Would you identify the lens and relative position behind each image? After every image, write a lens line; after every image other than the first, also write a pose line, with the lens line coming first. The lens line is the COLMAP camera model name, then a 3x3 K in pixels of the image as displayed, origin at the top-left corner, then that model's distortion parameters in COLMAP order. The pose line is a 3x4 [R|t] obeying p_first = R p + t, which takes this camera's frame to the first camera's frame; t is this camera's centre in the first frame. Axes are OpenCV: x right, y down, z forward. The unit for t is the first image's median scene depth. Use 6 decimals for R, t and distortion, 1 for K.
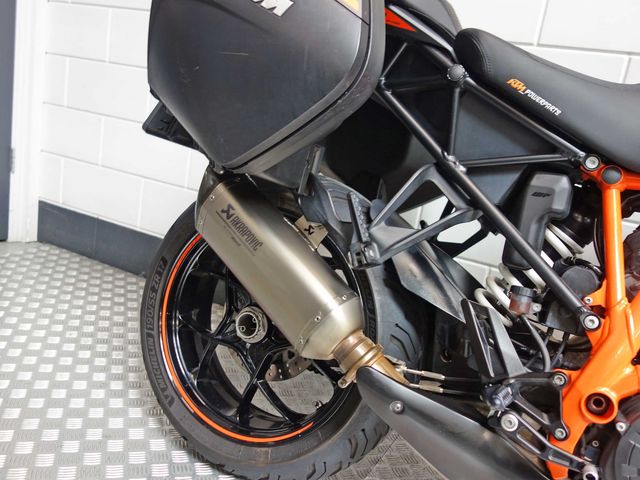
lens RADIAL K [[562.6, 0, 317.1], [0, 562.6, 242.5], [0, 0, 1]] dist [0.003406, -0.008602]
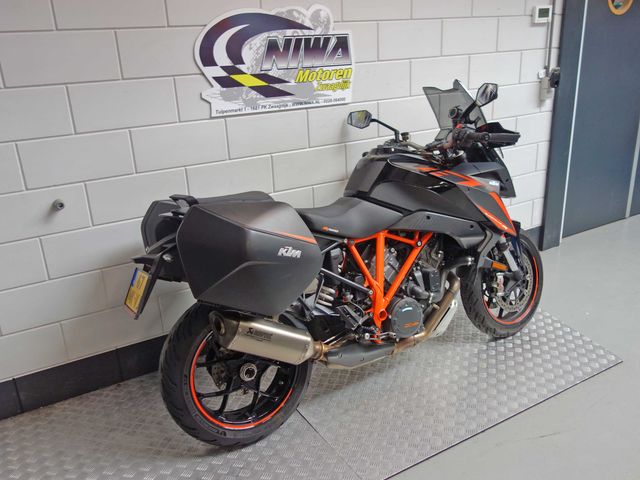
lens RADIAL K [[562.6, 0, 317.1], [0, 562.6, 242.5], [0, 0, 1]] dist [0.003406, -0.008602]
pose [[0.512392, -0.451760, 0.730320, -1.486407], [0.318144, 0.889791, 0.327195, -1.002352], [-0.797646, 0.064694, 0.599647, -0.508005]]
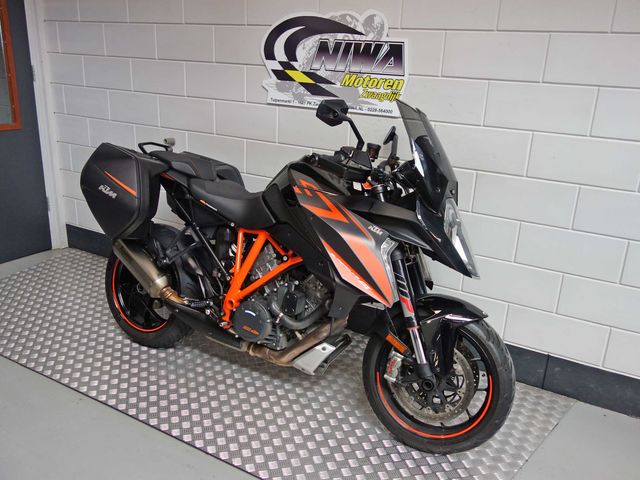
lens RADIAL K [[562.6, 0, 317.1], [0, 562.6, 242.5], [0, 0, 1]] dist [0.003406, -0.008602]
pose [[0.993131, -0.089730, -0.075090, 1.061433], [0.095718, 0.992159, 0.080368, -0.225807], [0.067290, -0.087004, 0.993933, -1.796365]]
